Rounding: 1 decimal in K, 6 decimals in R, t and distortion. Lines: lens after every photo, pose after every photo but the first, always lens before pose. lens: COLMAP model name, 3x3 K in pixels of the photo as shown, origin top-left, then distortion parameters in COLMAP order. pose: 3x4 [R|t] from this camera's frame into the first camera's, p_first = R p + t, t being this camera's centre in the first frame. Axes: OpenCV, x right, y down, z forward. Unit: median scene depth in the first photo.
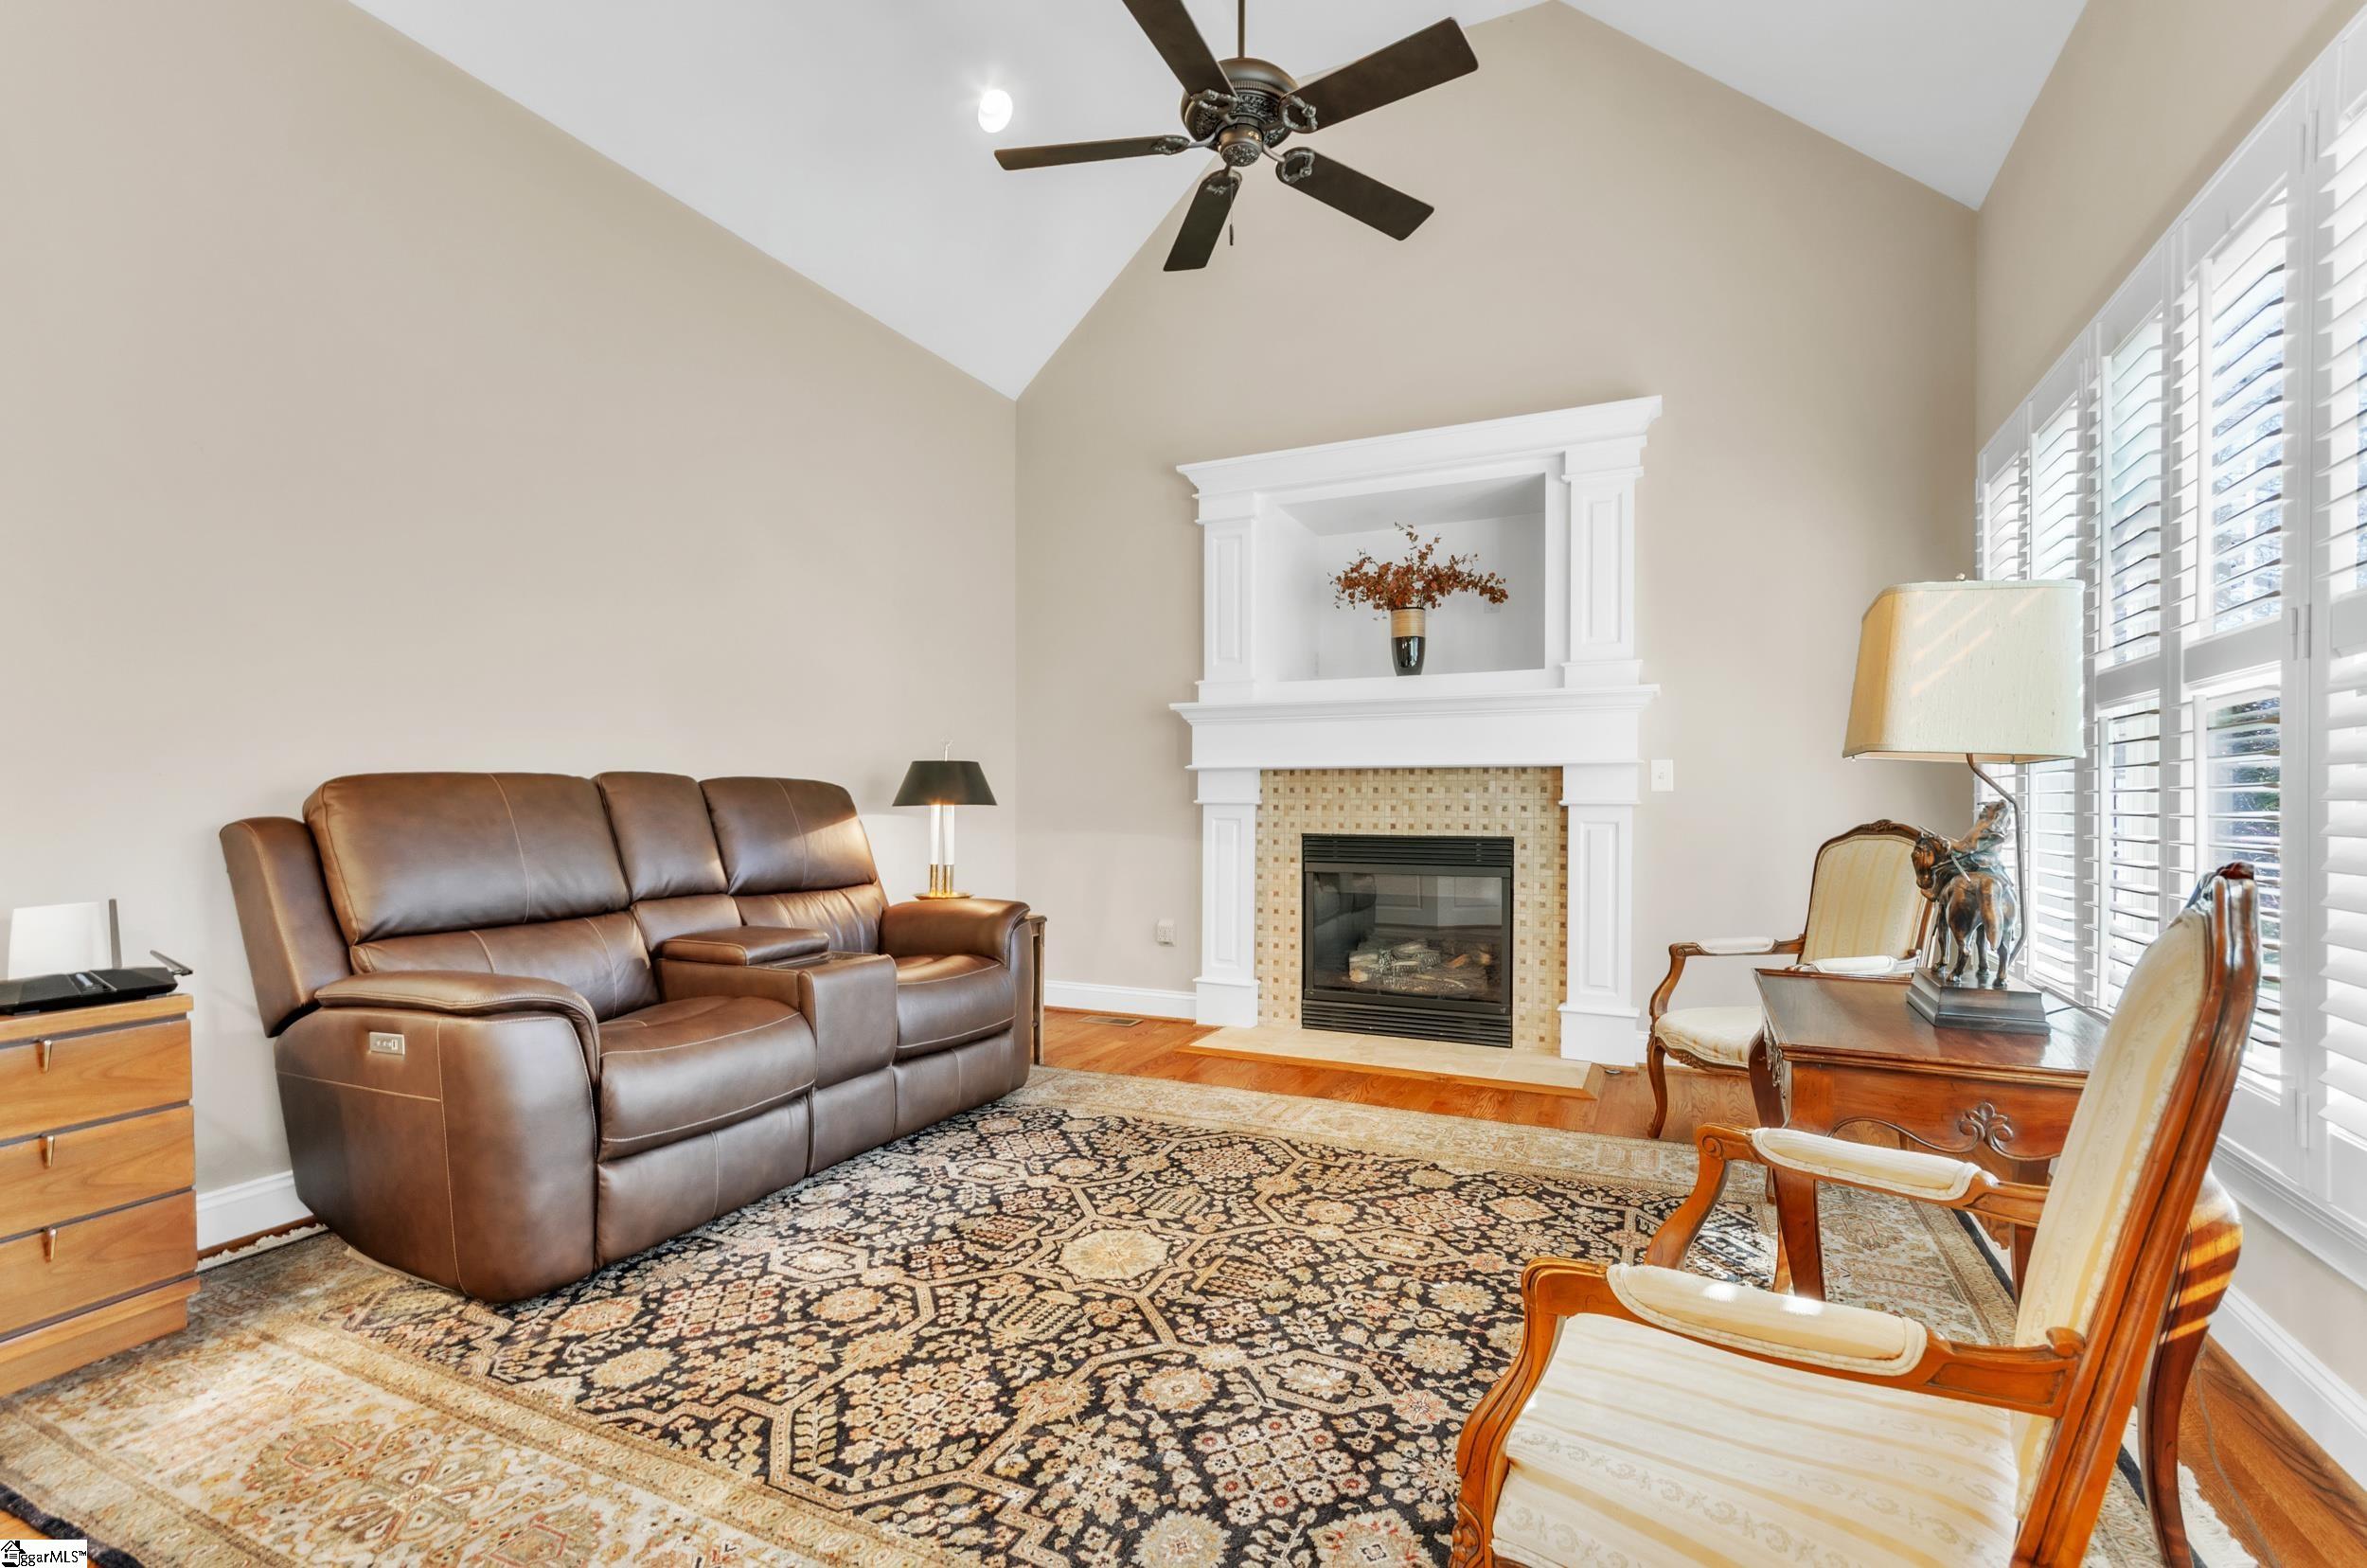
lens RADIAL K [[1045.0, 0, 1203.0], [0, 1045.0, 794.7], [0, 0, 1]] dist [0.000047, 0.000082]
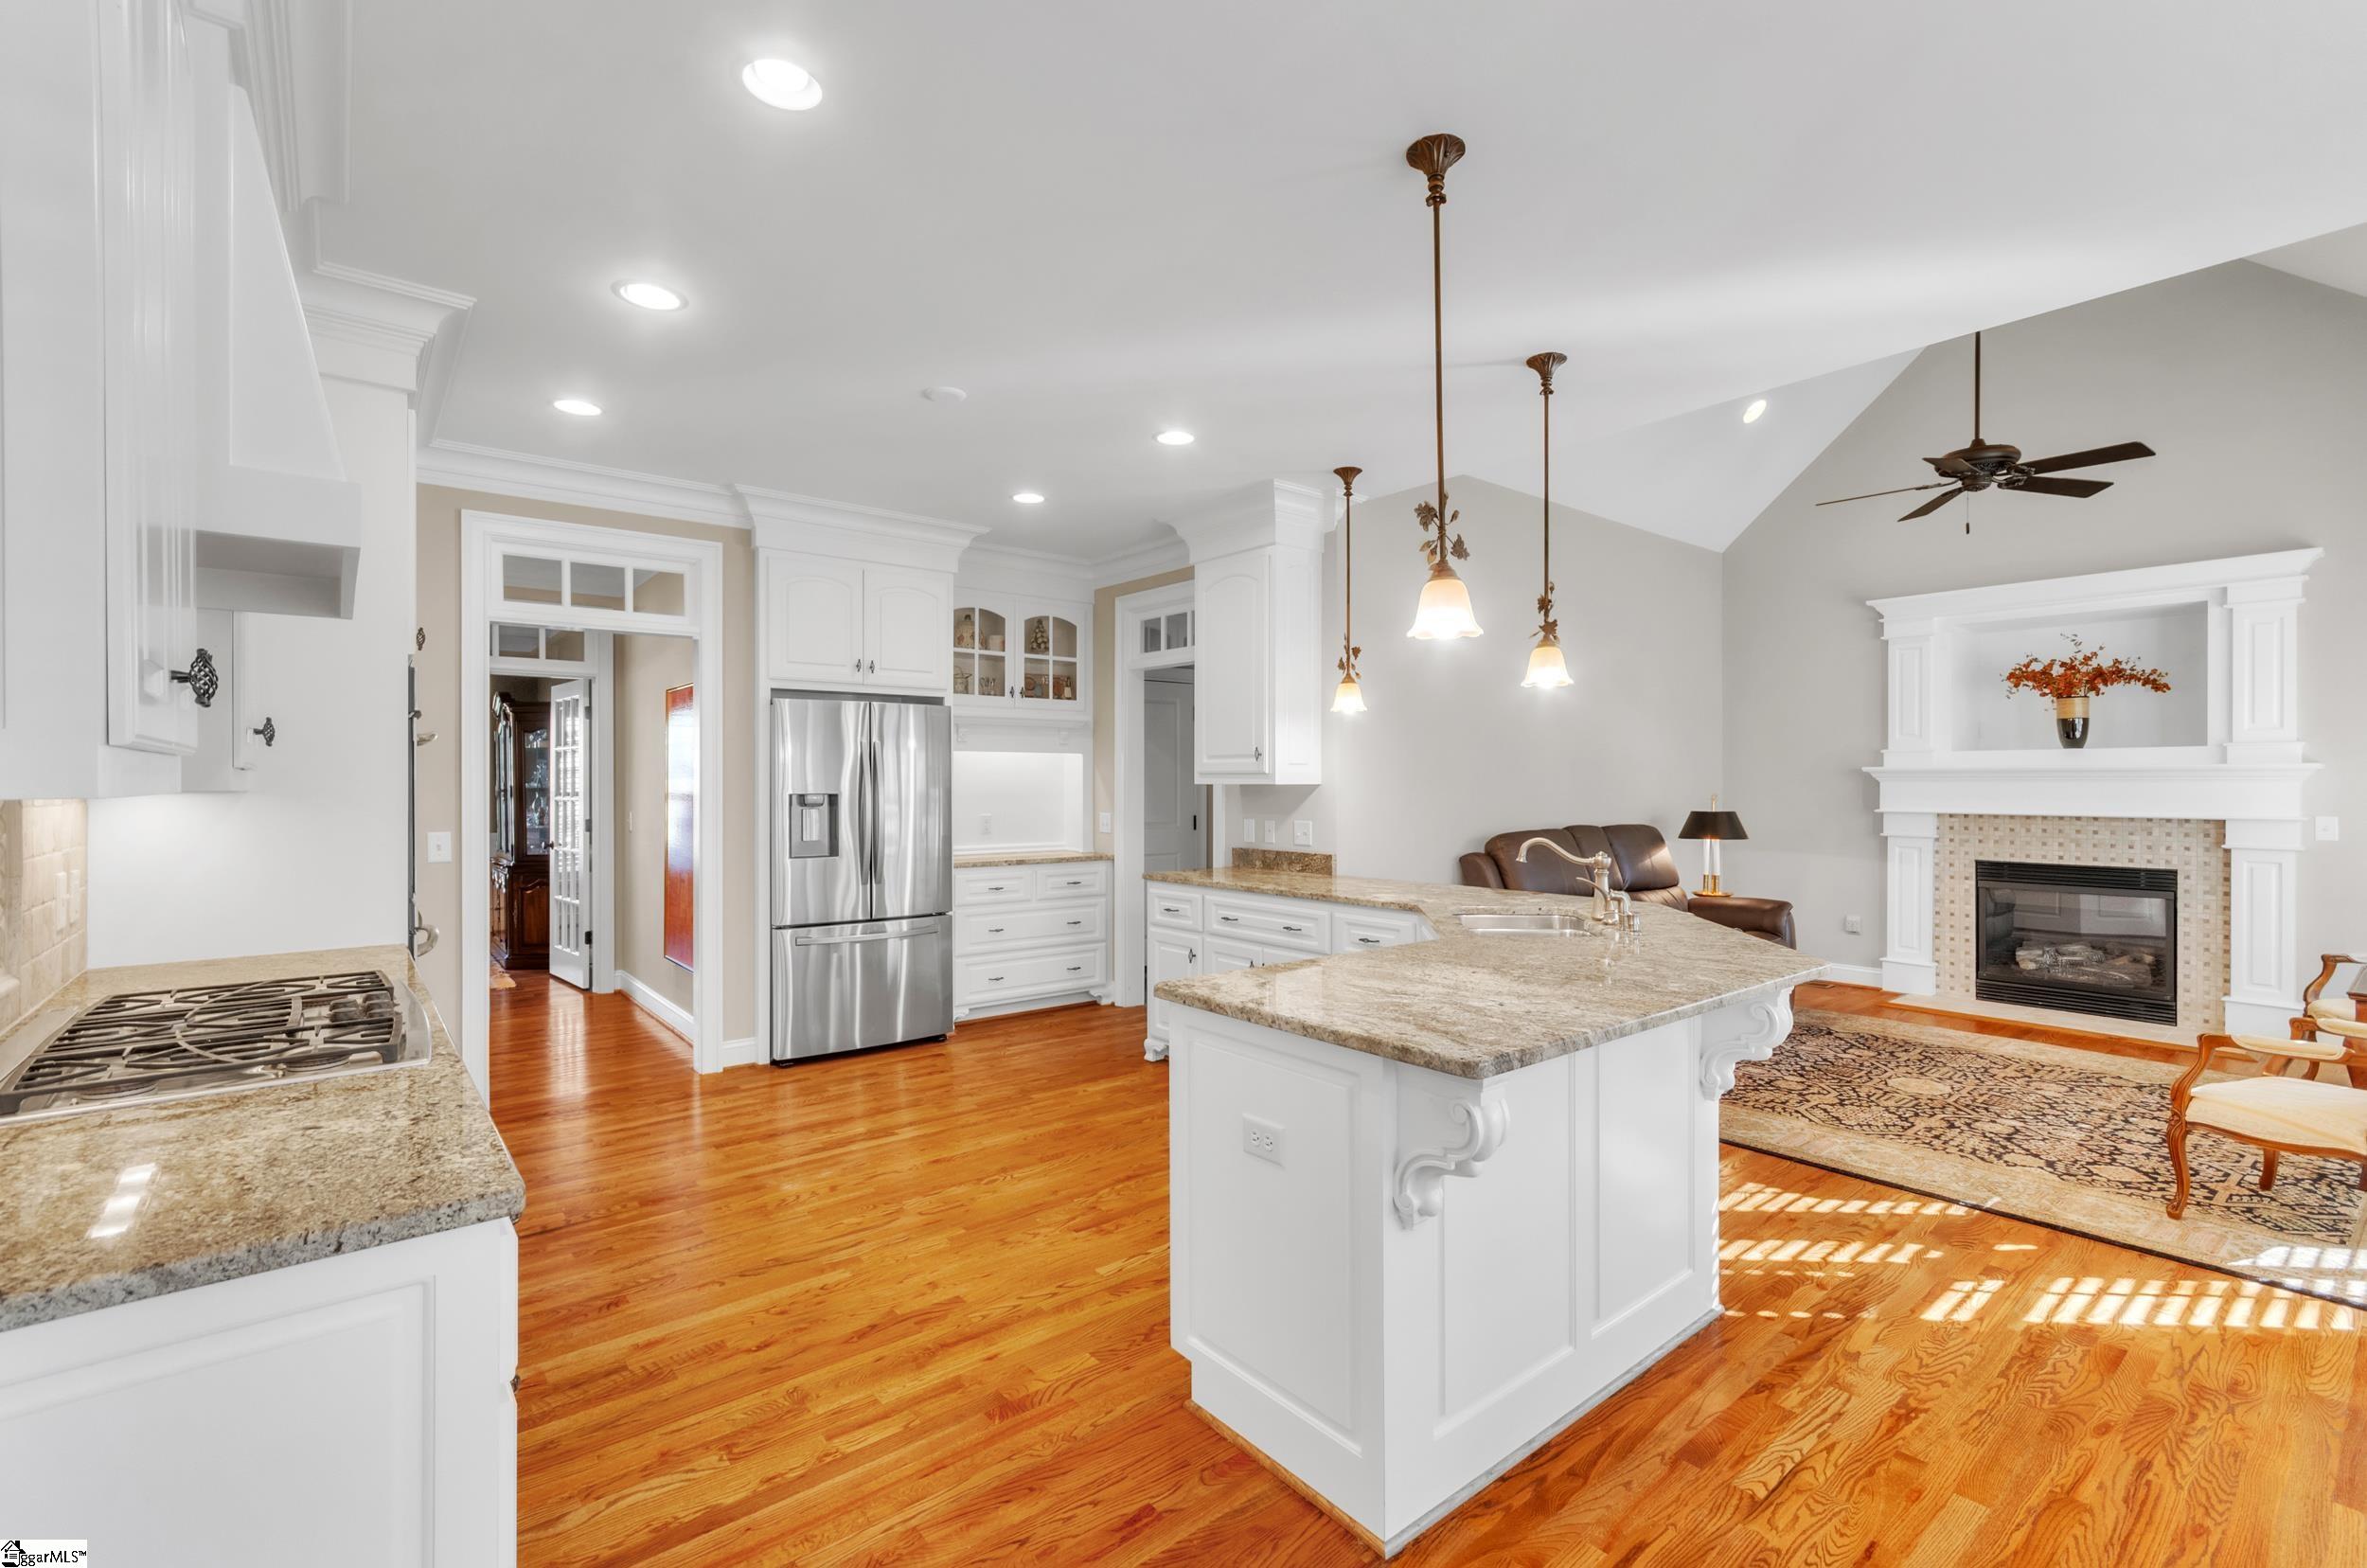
lens RADIAL K [[1044.1, 0, 1197.1], [0, 1044.1, 776.9], [0, 0, 1]] dist [0.003720, 0.001076]
pose [[0.899508, -0.003778, -0.436887, -0.386040], [0.004501, 0.999990, 0.000619, -0.132906], [0.436880, -0.002524, 0.899516, -1.192618]]
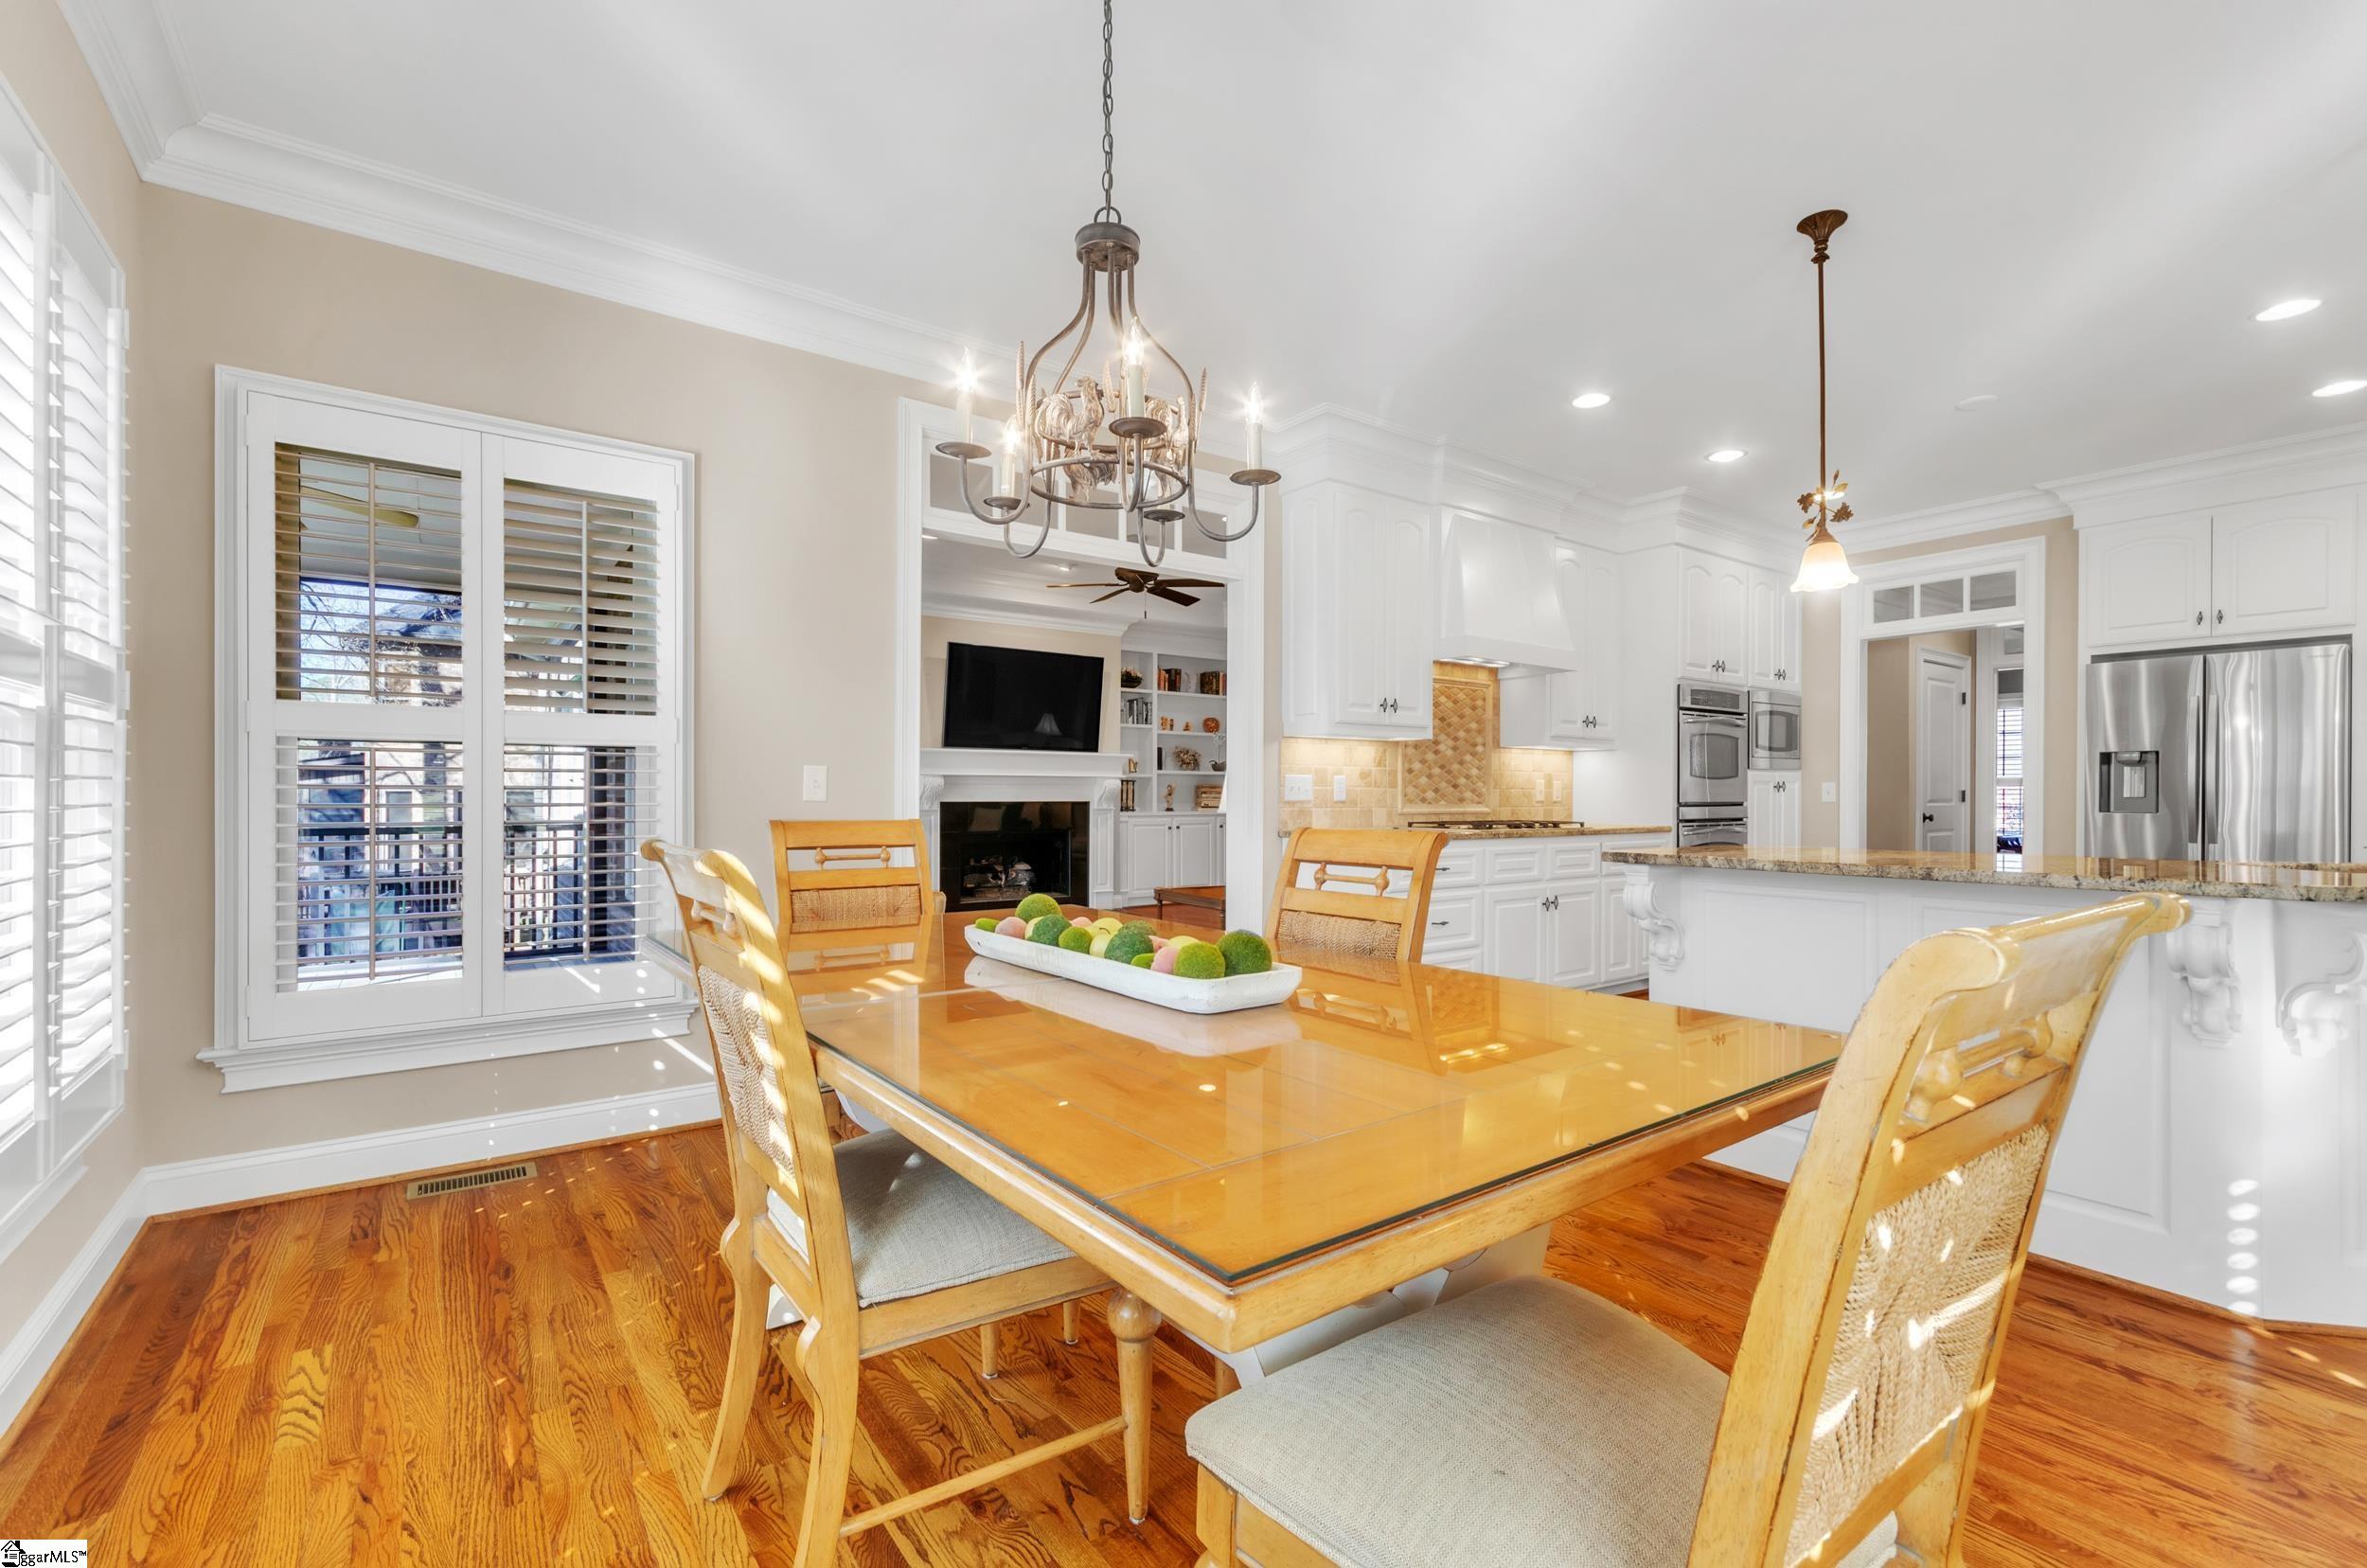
lens RADIAL K [[1030.5, 0, 1196.2], [0, 1030.5, 800.5], [0, 0, 1]] dist [0.001373, 0.000394]
pose [[-0.484073, 0.003938, -0.875019, 0.706219], [0.002200, 0.999992, 0.003284, -0.023382], [0.875025, -0.000335, -0.484078, -0.402298]]
